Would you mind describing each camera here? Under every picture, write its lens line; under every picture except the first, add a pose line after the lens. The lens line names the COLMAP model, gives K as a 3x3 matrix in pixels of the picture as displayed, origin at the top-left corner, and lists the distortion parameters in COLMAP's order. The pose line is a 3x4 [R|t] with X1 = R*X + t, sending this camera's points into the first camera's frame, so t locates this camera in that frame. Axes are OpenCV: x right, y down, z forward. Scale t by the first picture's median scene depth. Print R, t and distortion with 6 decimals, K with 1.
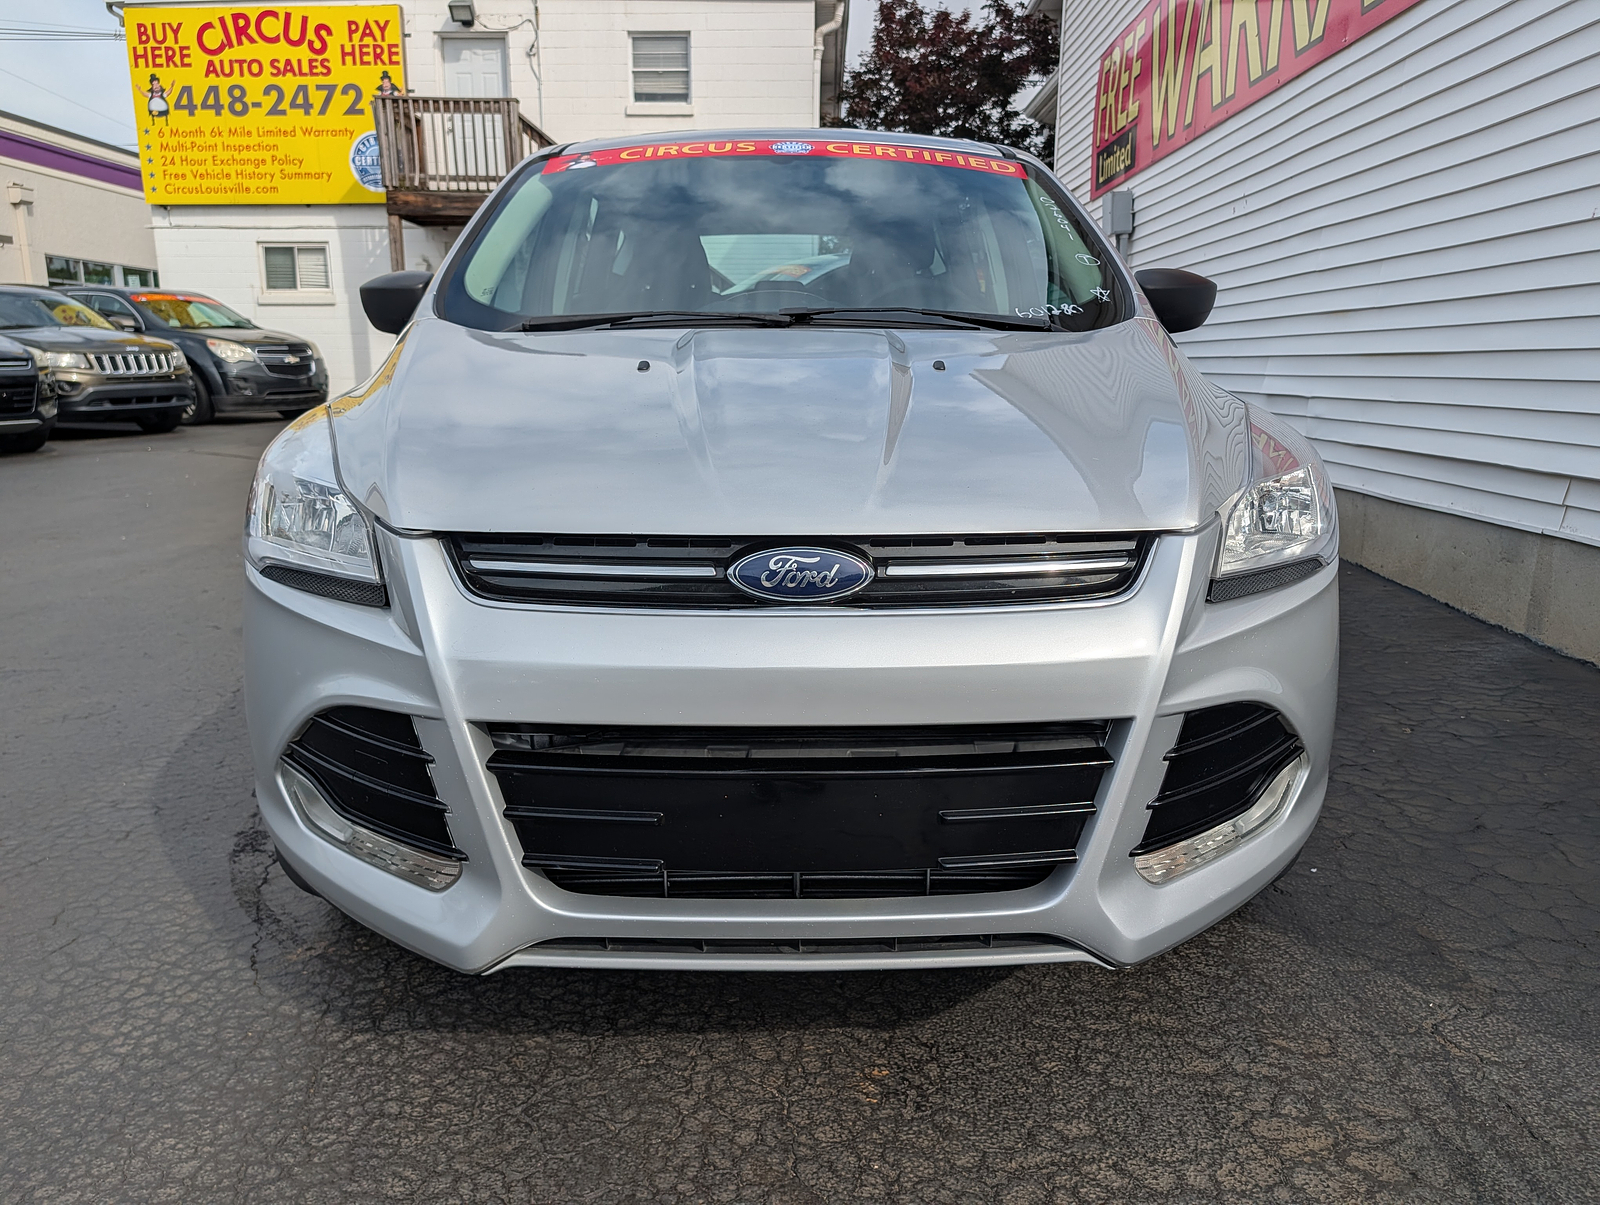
lens RADIAL K [[1151.1, 0, 797.3], [0, 1151.1, 612.4], [0, 0, 1]] dist [0.027340, -0.023955]
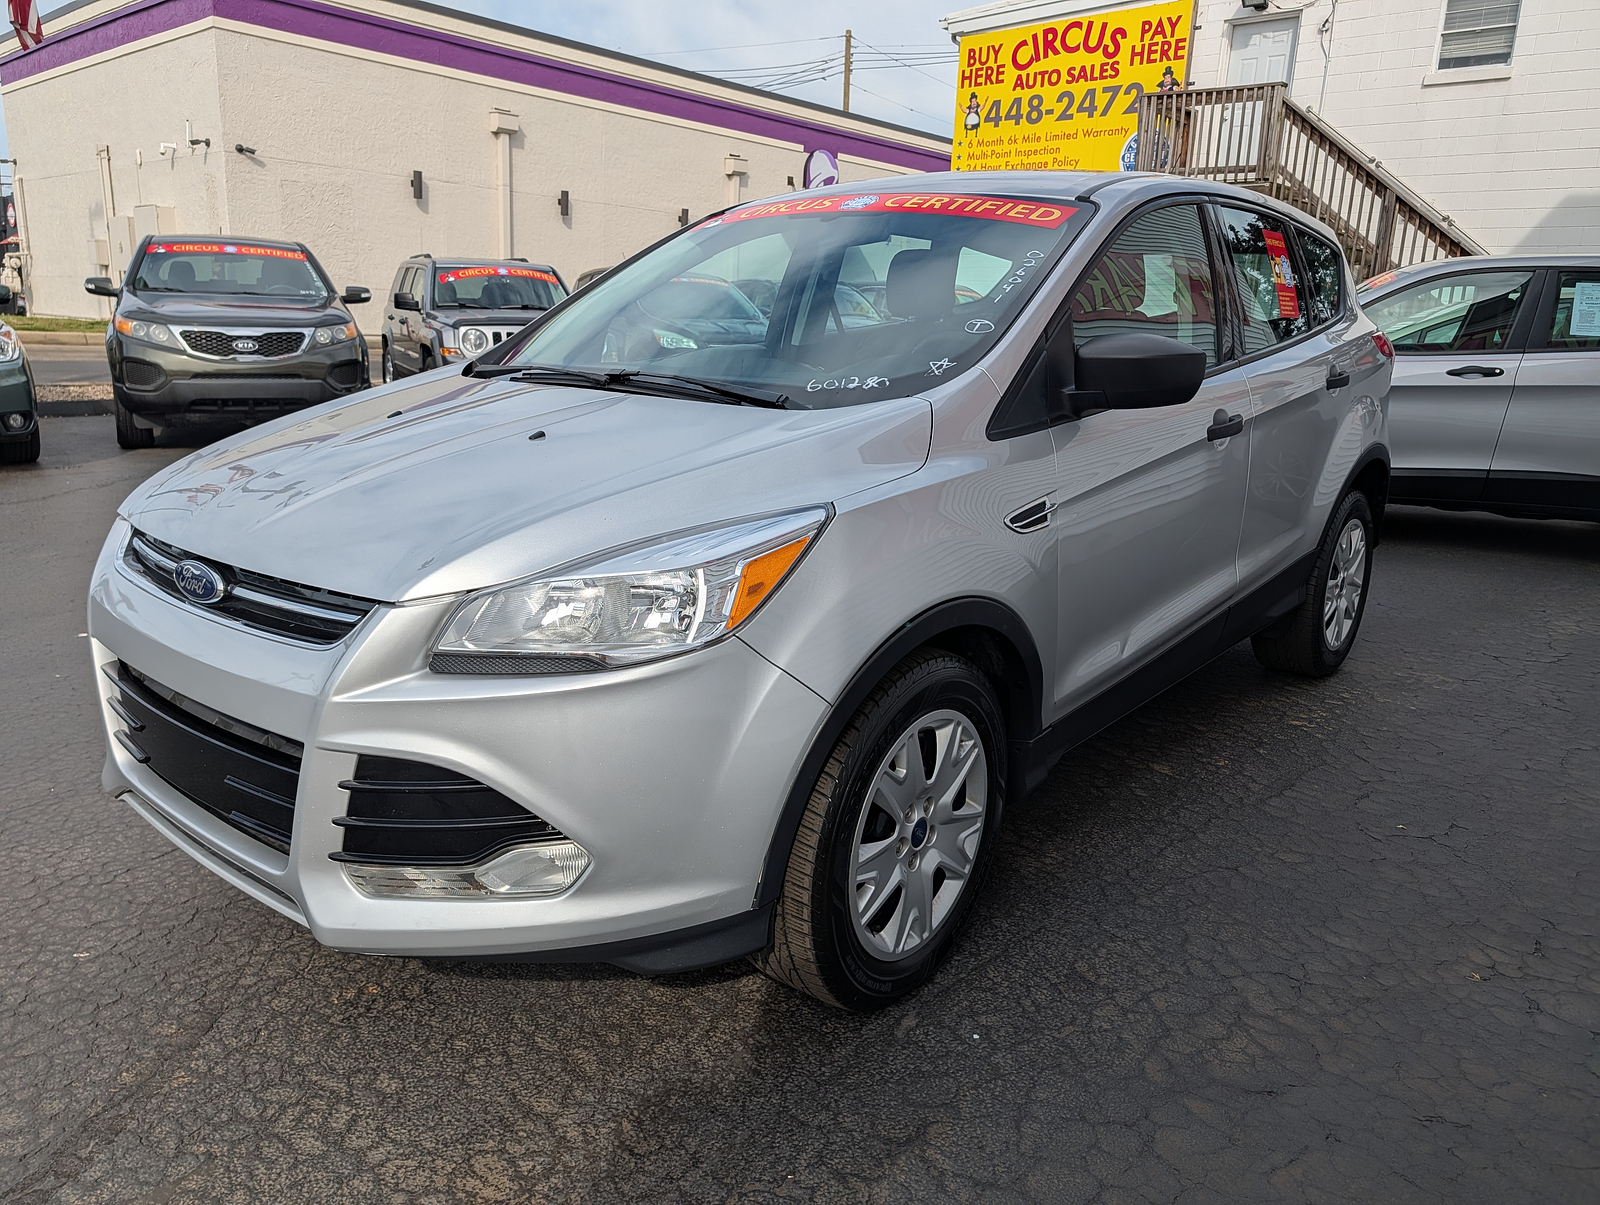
lens RADIAL K [[1151.1, 0, 797.3], [0, 1151.1, 612.4], [0, 0, 1]] dist [0.027340, -0.023955]
pose [[0.752636, 0.190062, -0.630409, 0.131105], [-0.179825, 0.980368, 0.080881, -0.021784], [0.633405, 0.052490, 0.772038, 0.034622]]
